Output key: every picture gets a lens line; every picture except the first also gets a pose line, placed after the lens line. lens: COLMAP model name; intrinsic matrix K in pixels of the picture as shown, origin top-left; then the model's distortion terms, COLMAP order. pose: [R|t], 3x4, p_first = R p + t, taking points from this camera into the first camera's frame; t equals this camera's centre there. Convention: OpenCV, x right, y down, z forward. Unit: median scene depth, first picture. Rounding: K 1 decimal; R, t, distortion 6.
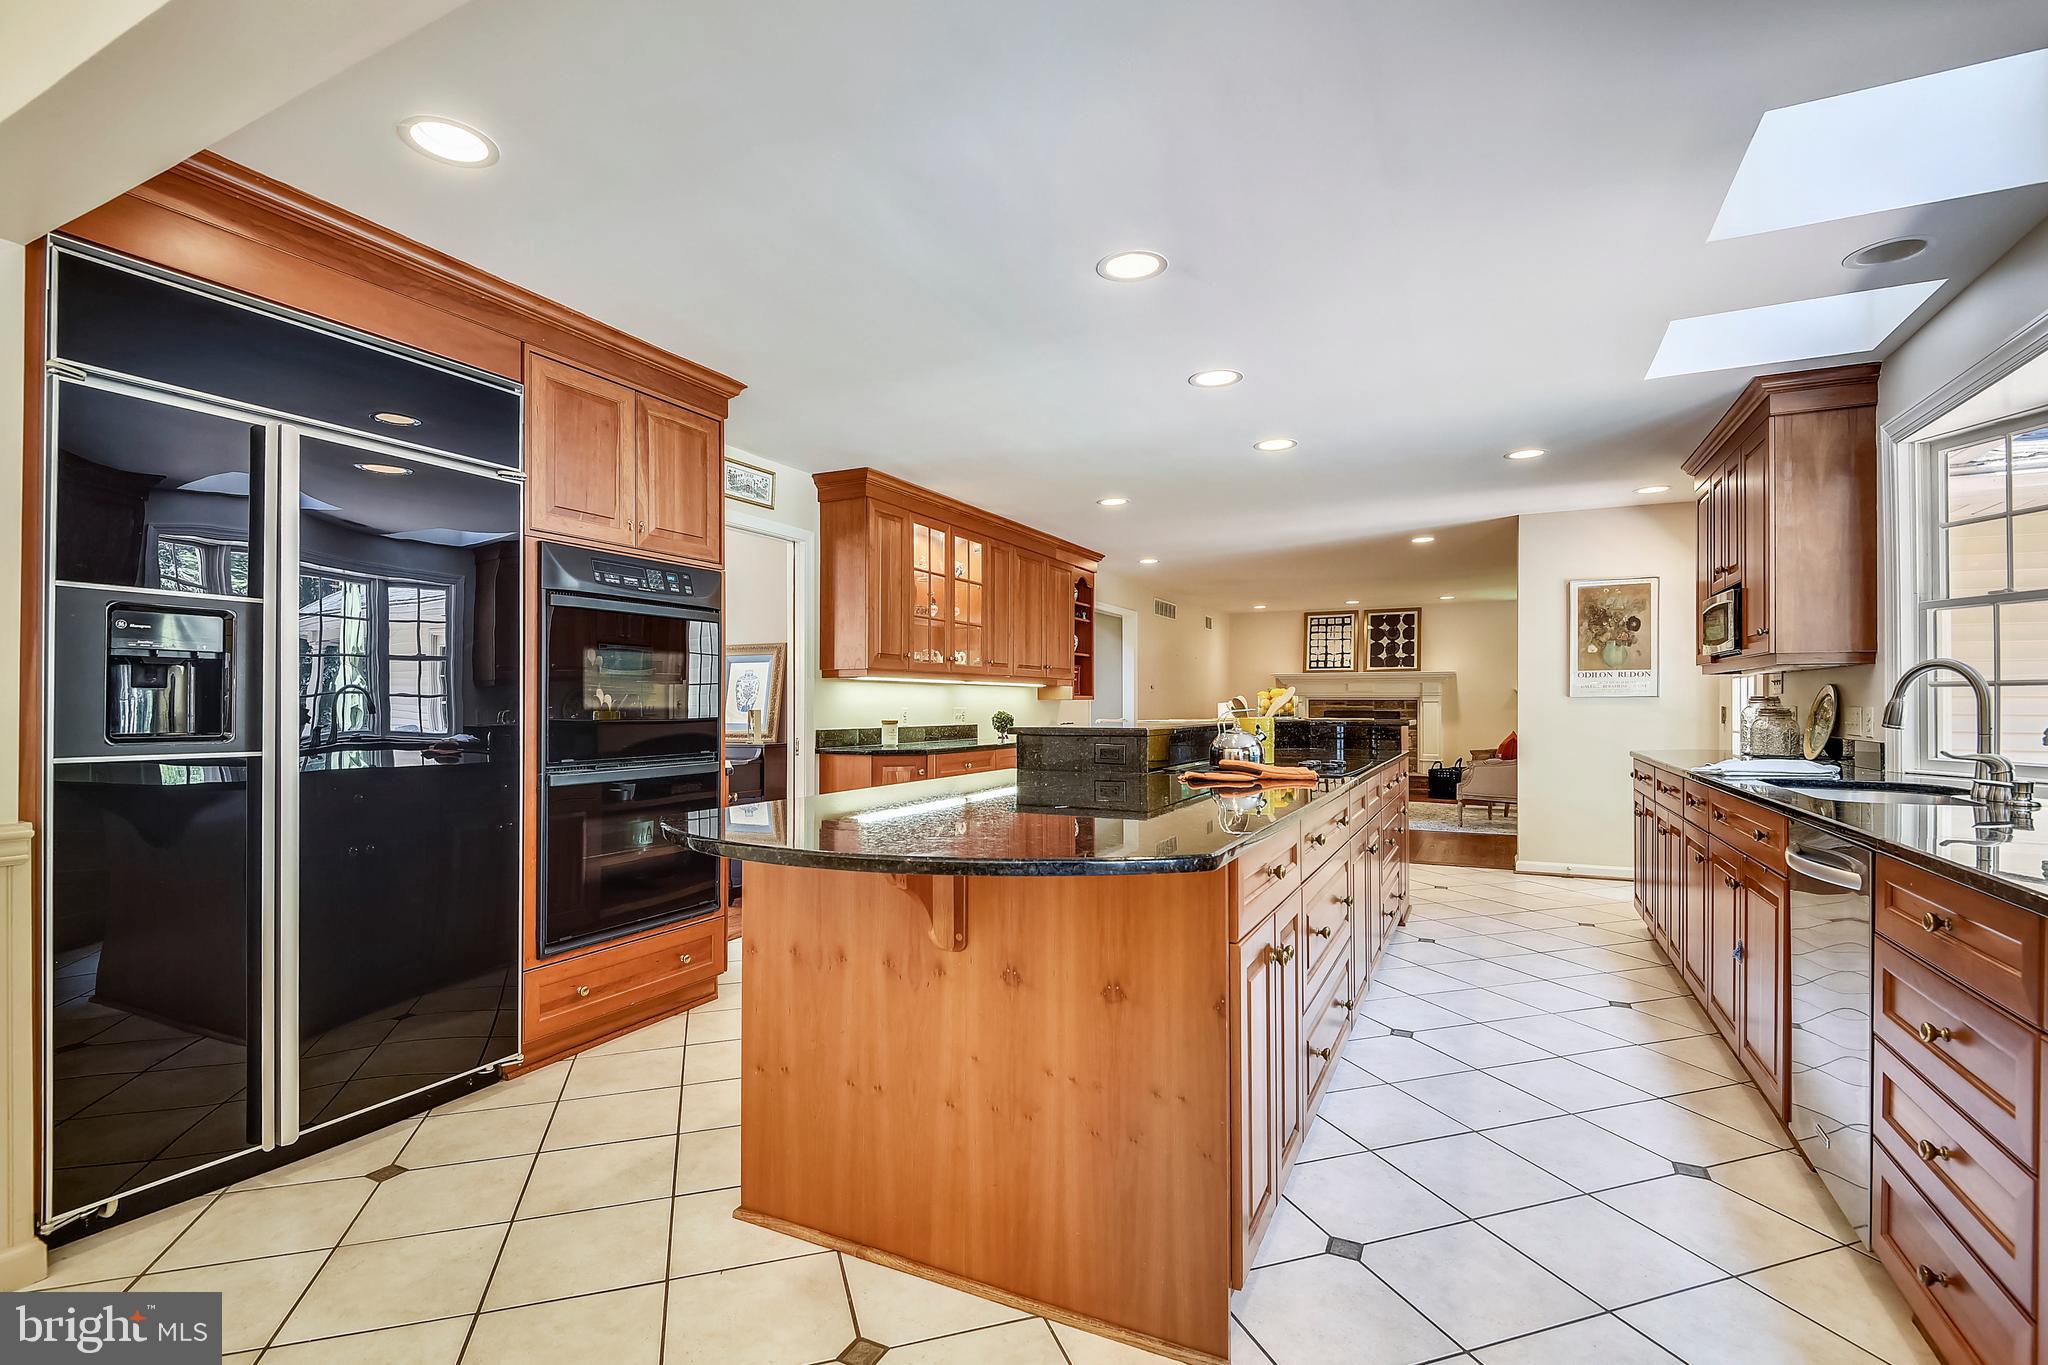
lens RADIAL K [[948.2, 0, 997.7], [0, 948.2, 694.3], [0, 0, 1]] dist [0.024970, -0.020269]
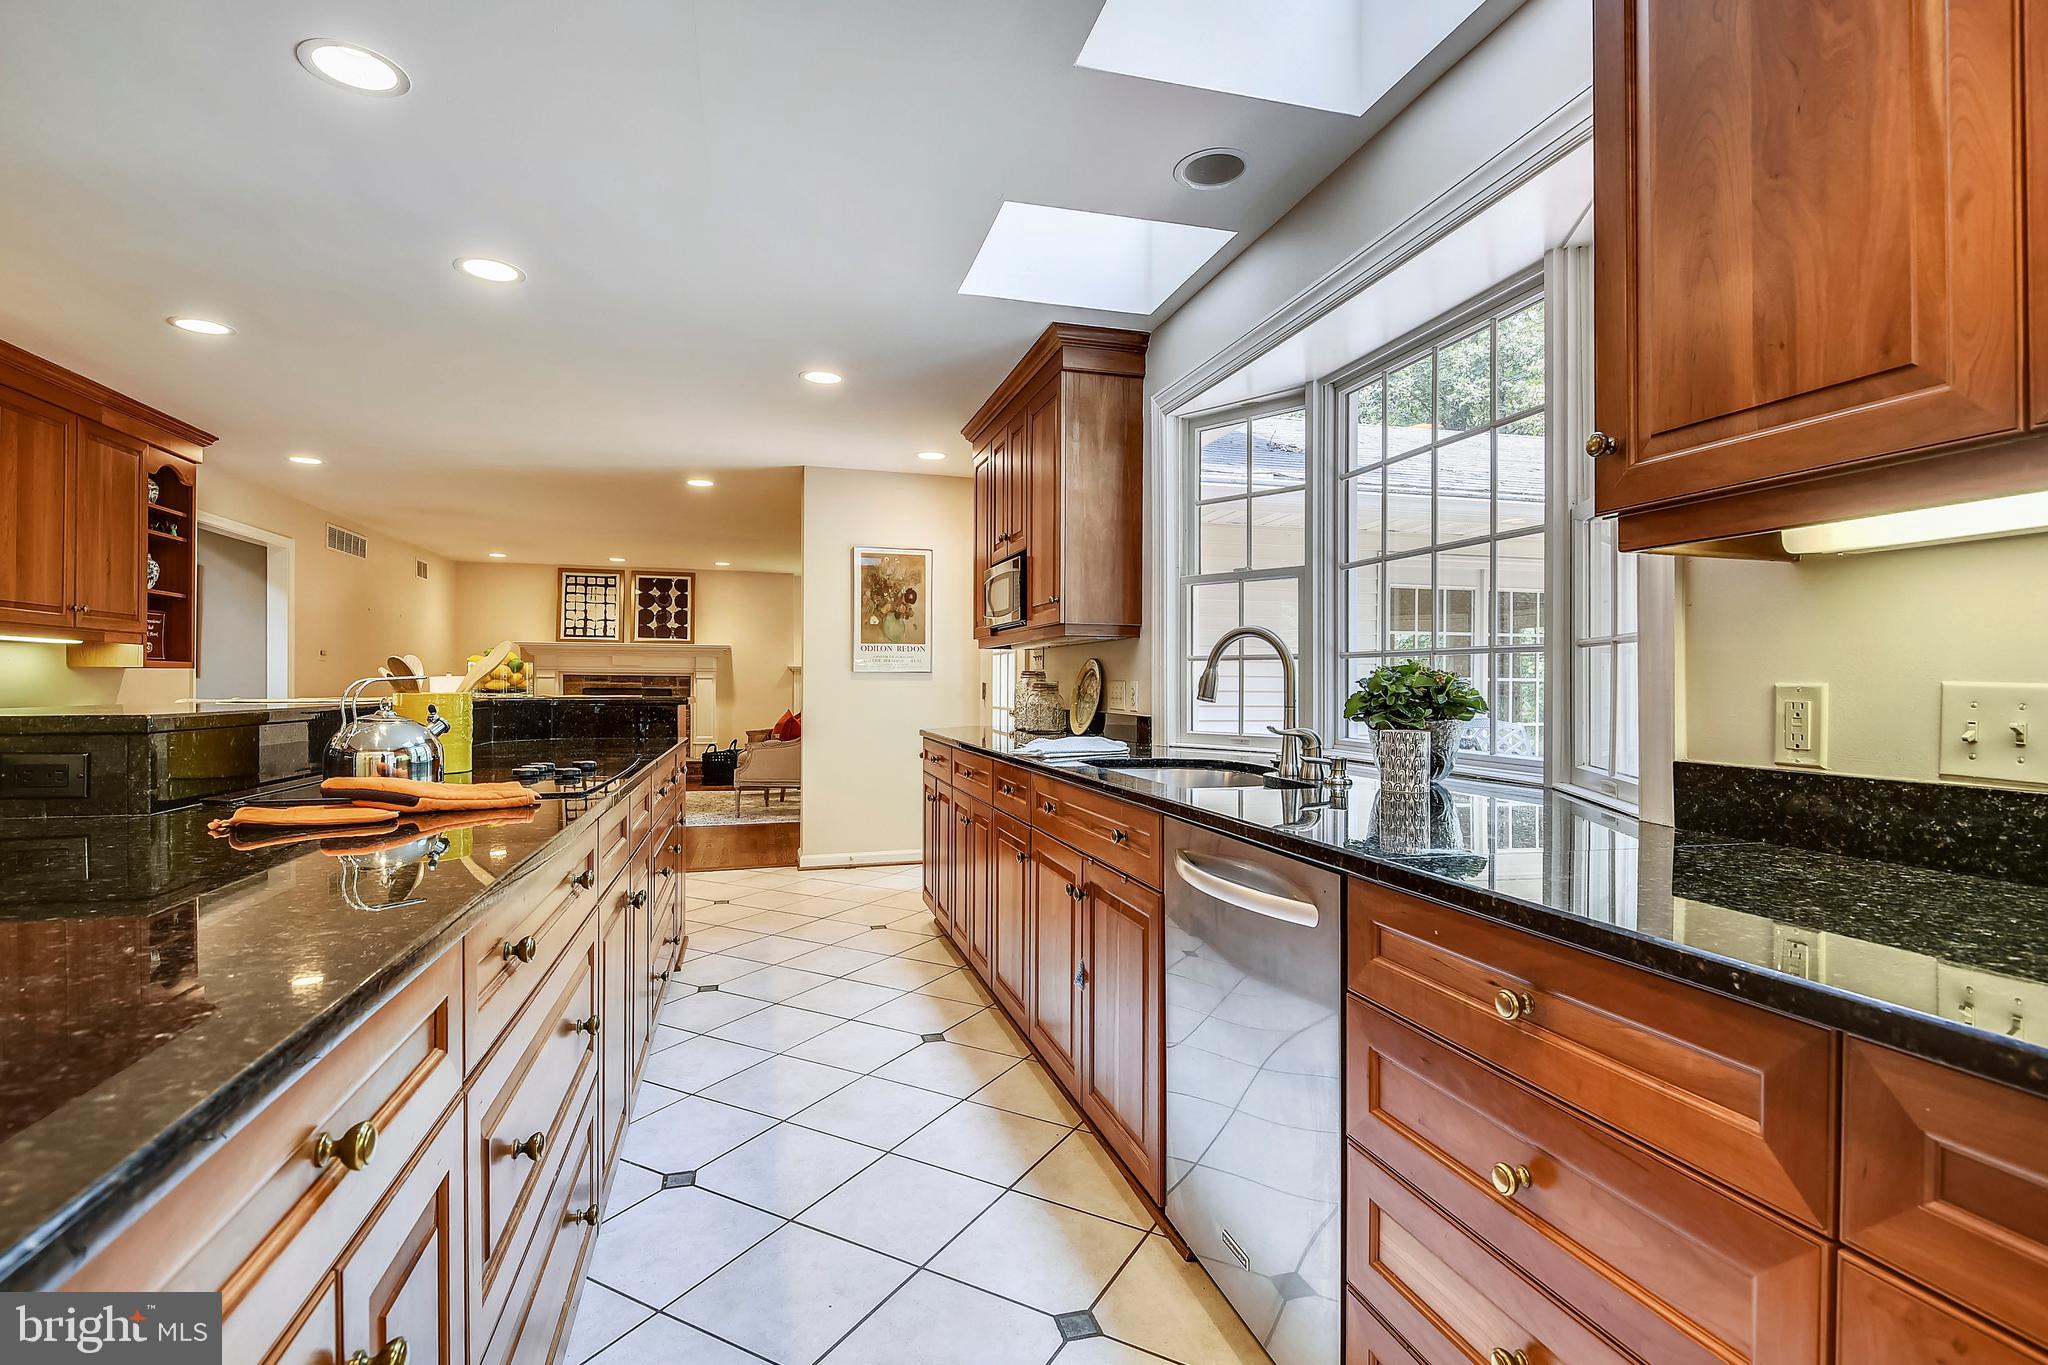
lens RADIAL K [[948.2, 0, 997.7], [0, 948.2, 694.3], [0, 0, 1]] dist [0.024970, -0.020269]
pose [[0.742432, -0.002465, 0.669917, 0.105778], [-0.011586, 0.999796, 0.016520, 0.009308], [-0.669821, -0.020027, 0.742253, 0.266838]]
